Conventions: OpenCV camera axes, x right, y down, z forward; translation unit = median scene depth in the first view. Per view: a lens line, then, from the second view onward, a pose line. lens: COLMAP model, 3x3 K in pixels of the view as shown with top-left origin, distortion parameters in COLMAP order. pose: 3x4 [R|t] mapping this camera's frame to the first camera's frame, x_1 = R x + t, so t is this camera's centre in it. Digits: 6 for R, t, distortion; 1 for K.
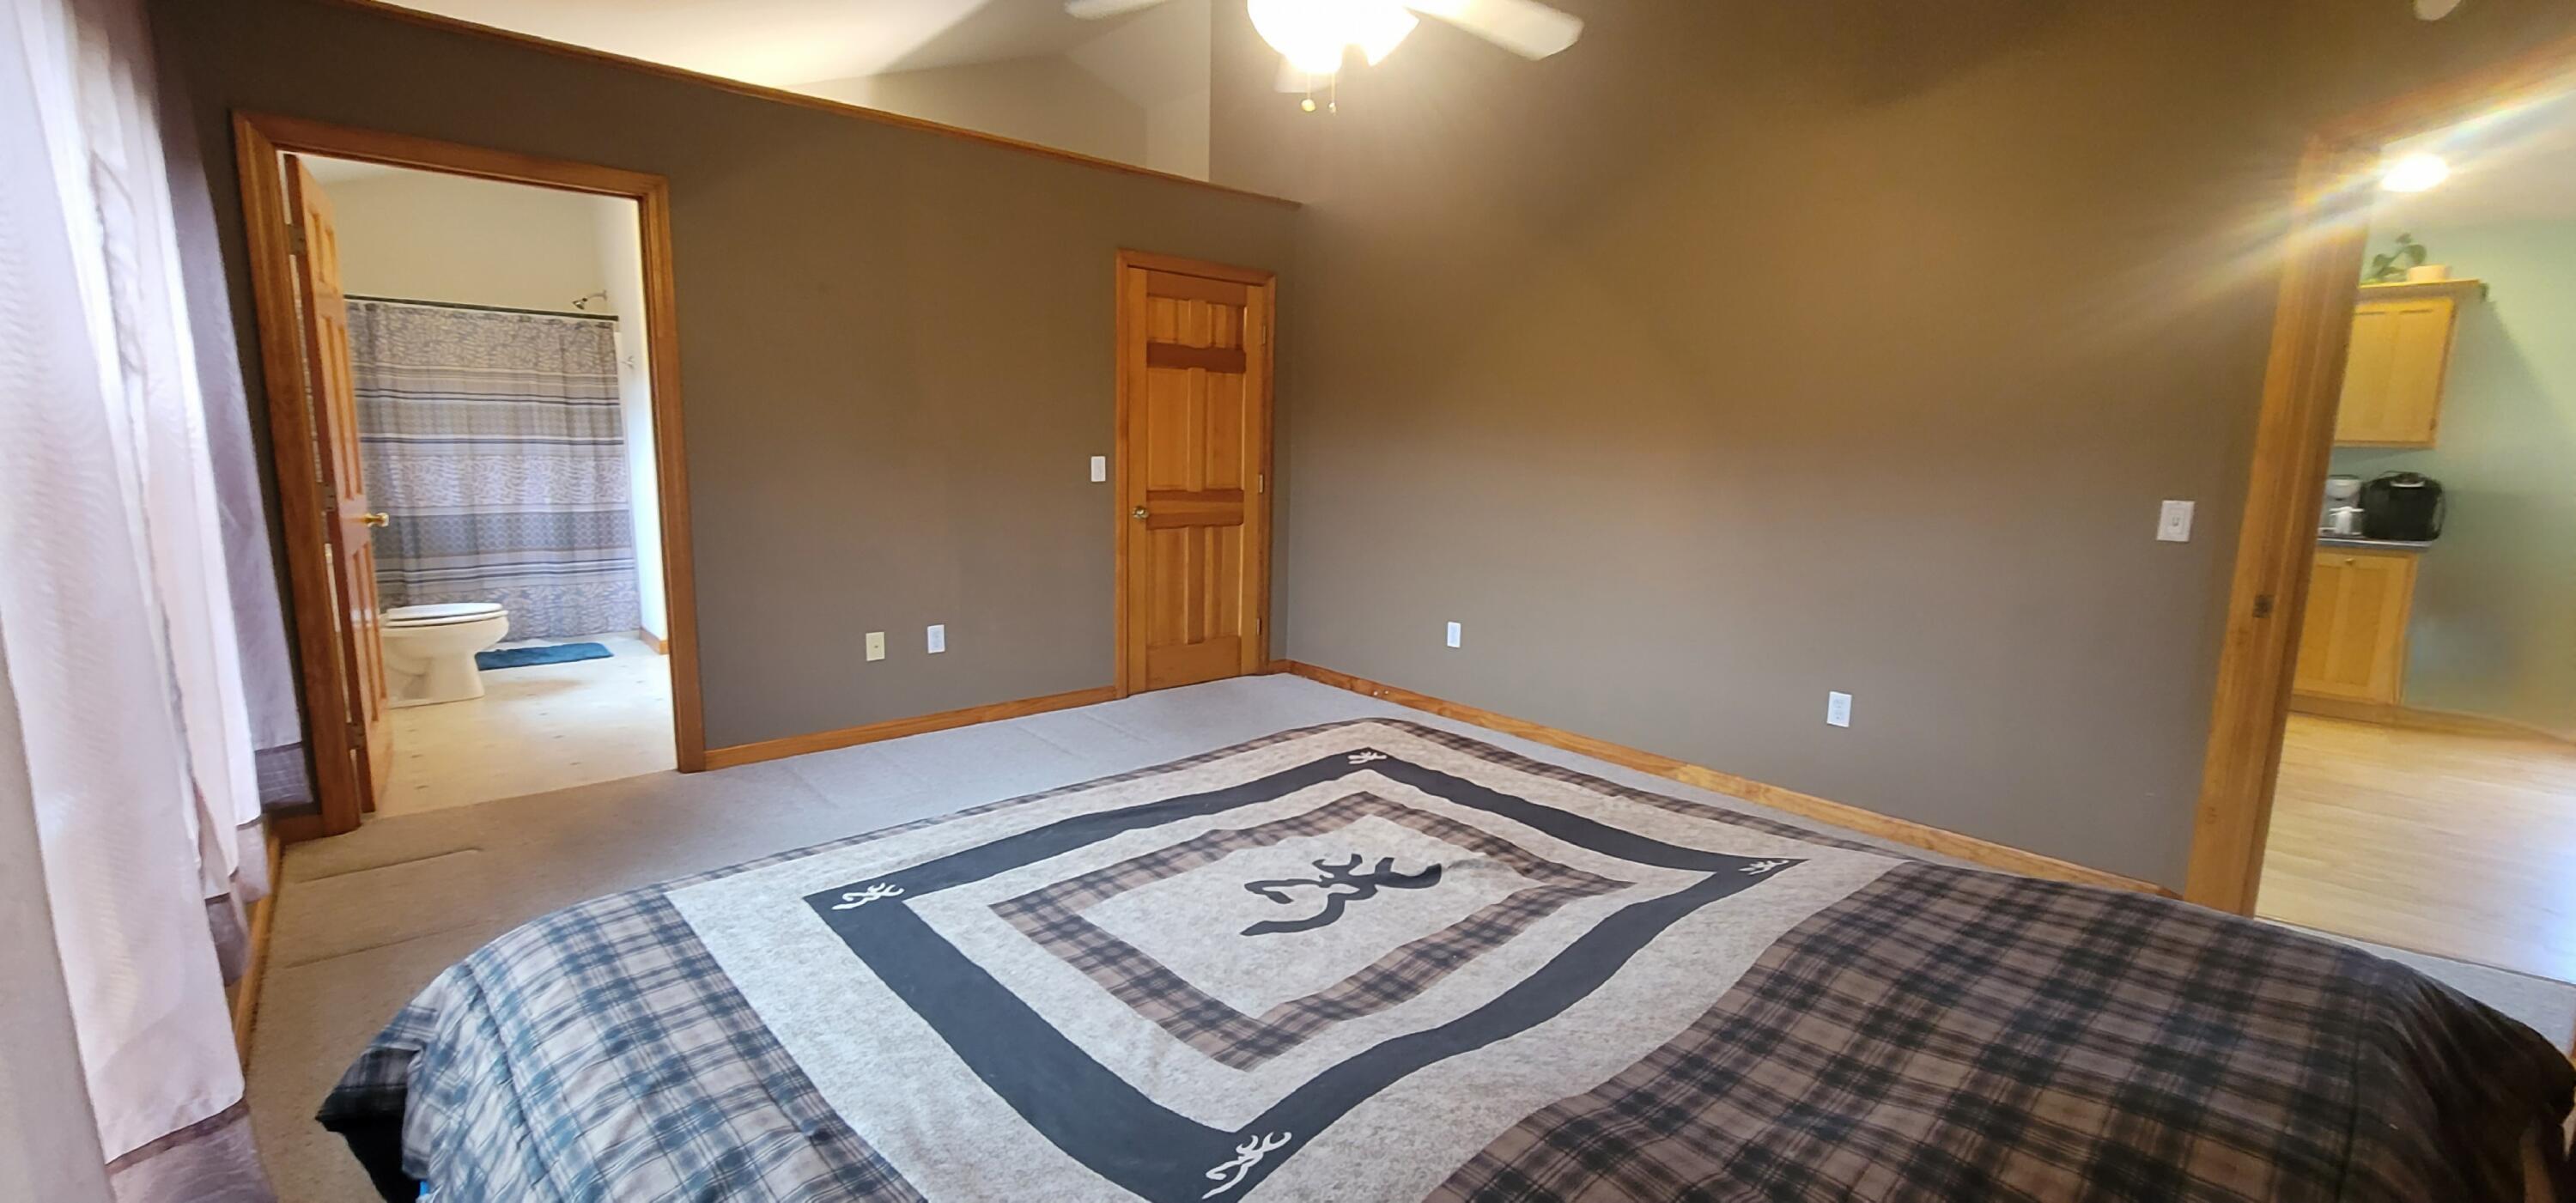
lens RADIAL K [[1048.5, 0, 1288.0], [0, 1048.5, 601.5], [0, 0, 1]] dist [-0.006937, 0.000736]
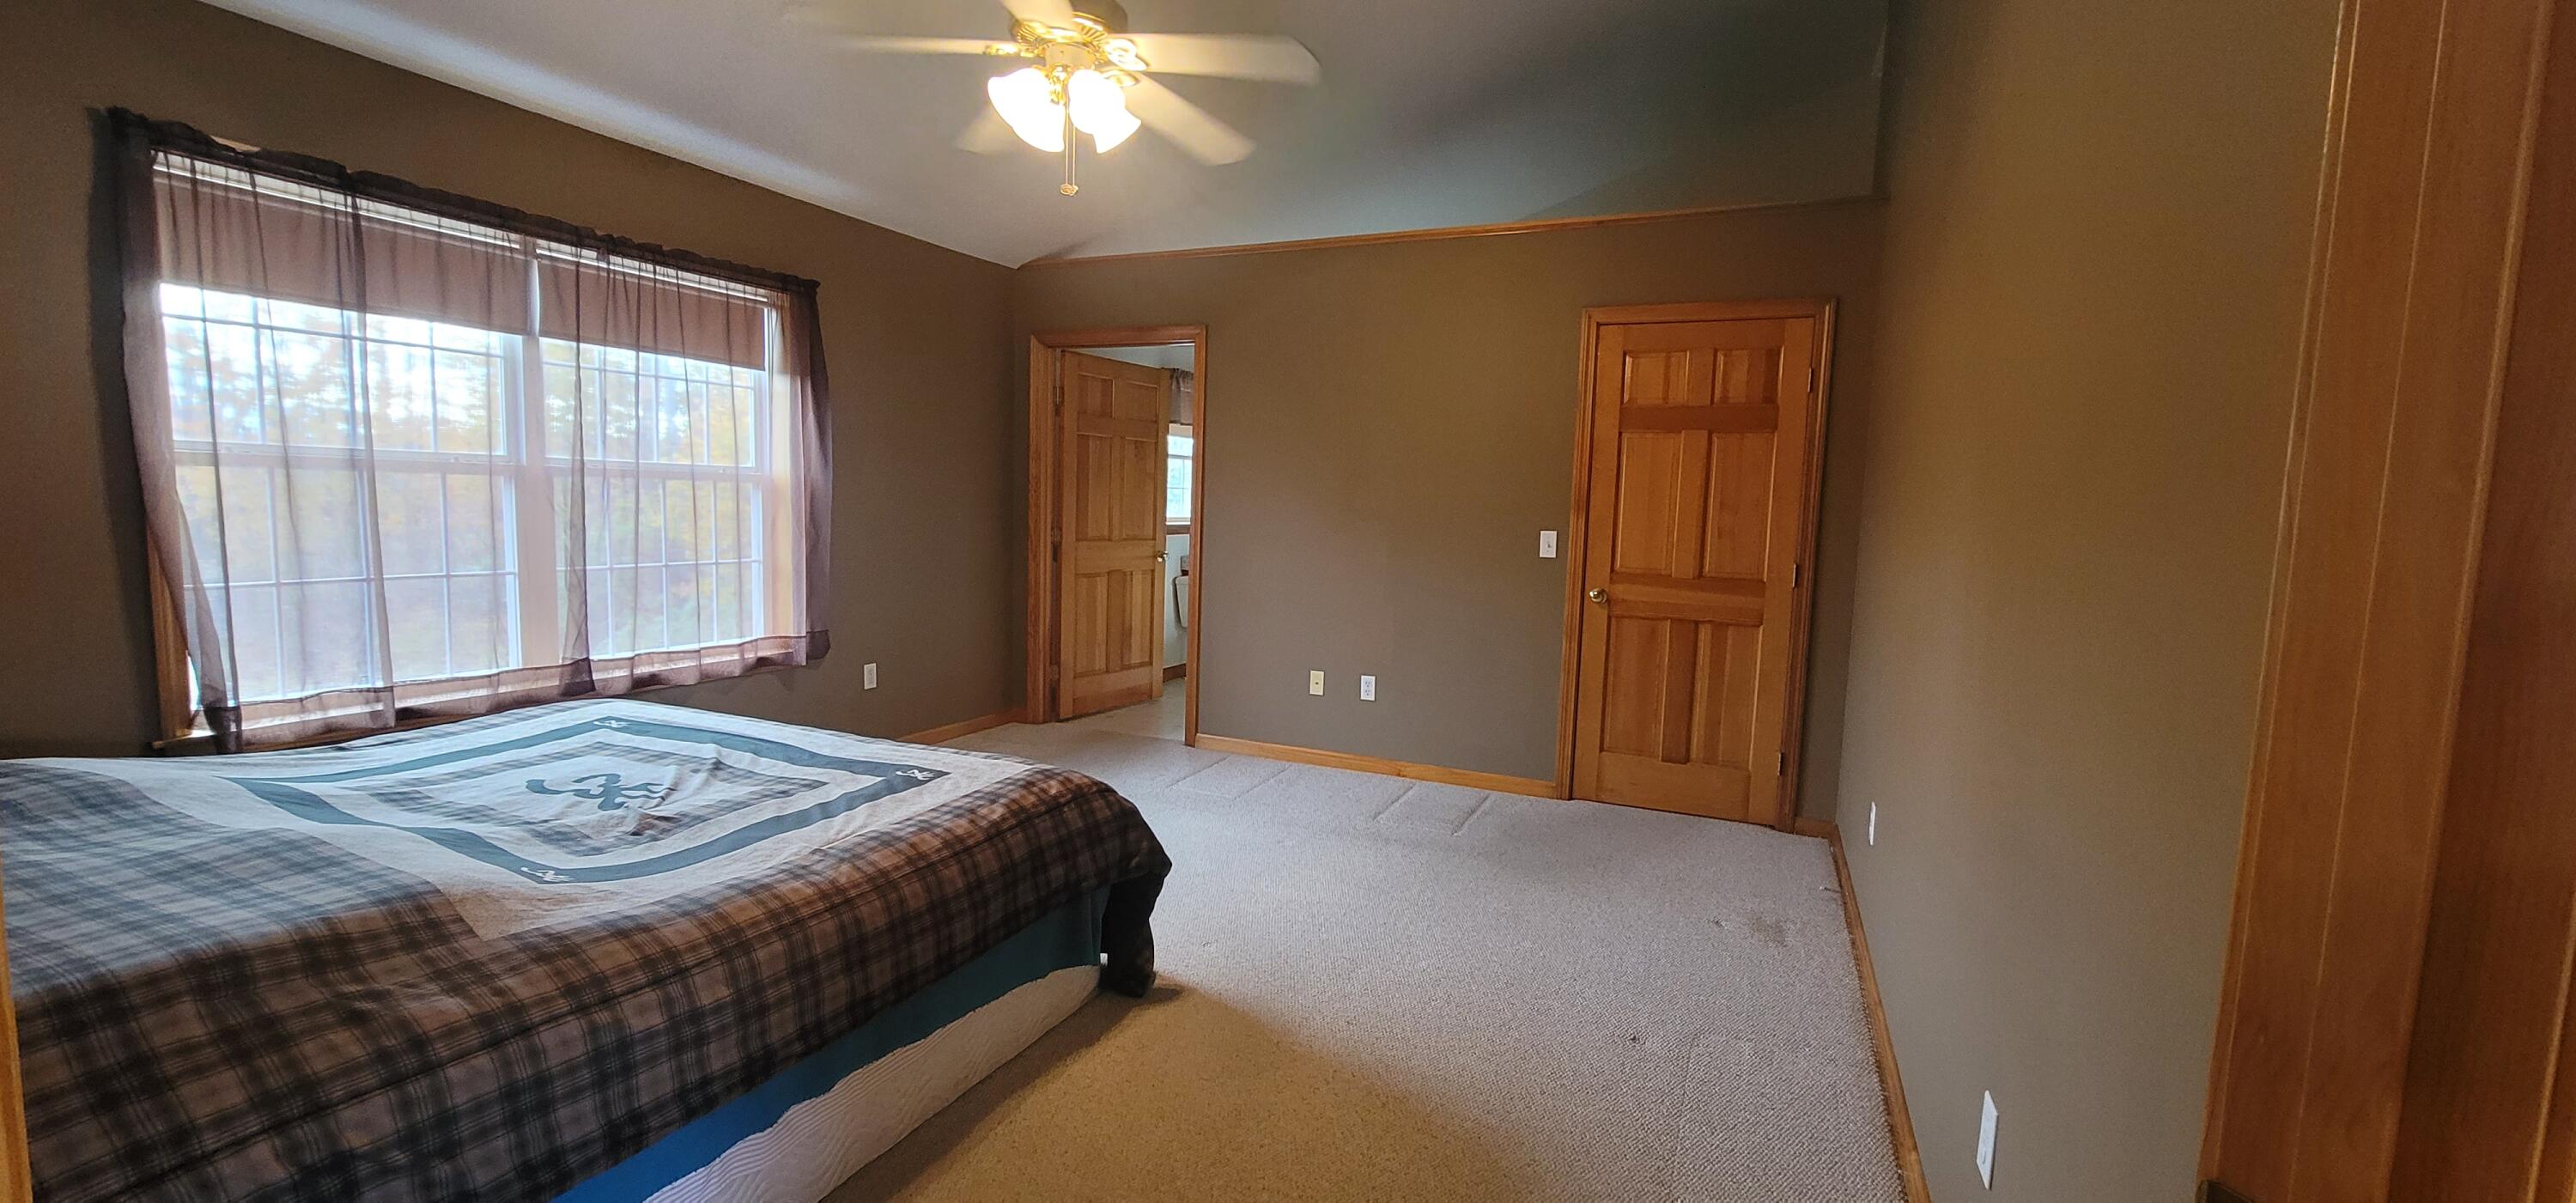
lens RADIAL K [[1048.5, 0, 1288.0], [0, 1048.5, 601.5], [0, 0, 1]] dist [-0.006937, 0.000736]
pose [[0.399936, 0.076890, -0.913312, 0.574189], [-0.155223, 0.987763, 0.015186, -0.052546], [0.903303, 0.135694, 0.406977, 0.403193]]
